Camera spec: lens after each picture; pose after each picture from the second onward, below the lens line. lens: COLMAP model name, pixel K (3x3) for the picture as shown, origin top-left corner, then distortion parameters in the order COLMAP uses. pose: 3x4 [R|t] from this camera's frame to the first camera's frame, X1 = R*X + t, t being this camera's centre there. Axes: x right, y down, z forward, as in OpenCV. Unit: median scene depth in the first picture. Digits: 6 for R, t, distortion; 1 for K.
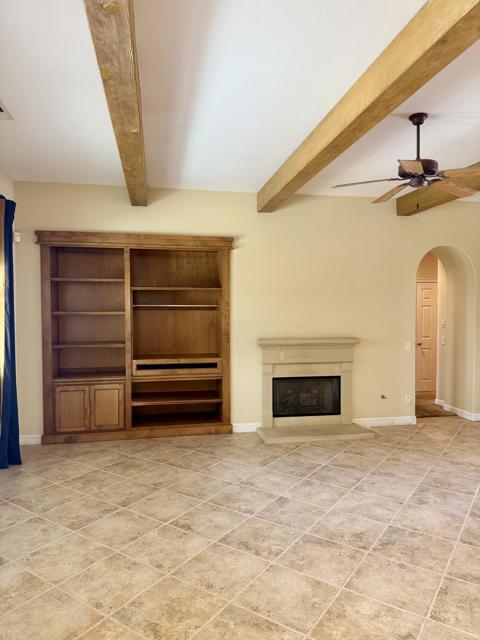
lens RADIAL K [[456.1, 0, 240.0], [0, 456.1, 320.0], [0, 0, 1]] dist [0.089953, -0.100229]
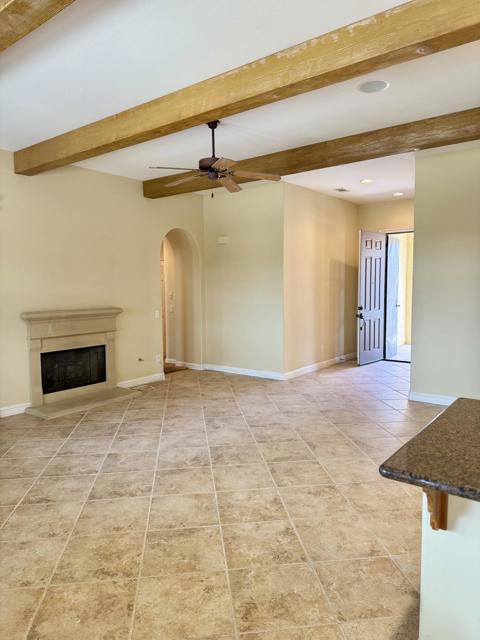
lens RADIAL K [[453.2, 0, 239.8], [0, 453.2, 320.9], [0, 0, 1]] dist [0.045677, -0.052291]
pose [[0.748168, -0.059677, 0.660820, -0.312400], [0.029795, 0.997964, 0.056389, 0.022757], [-0.662840, -0.022500, 0.748423, 0.015737]]
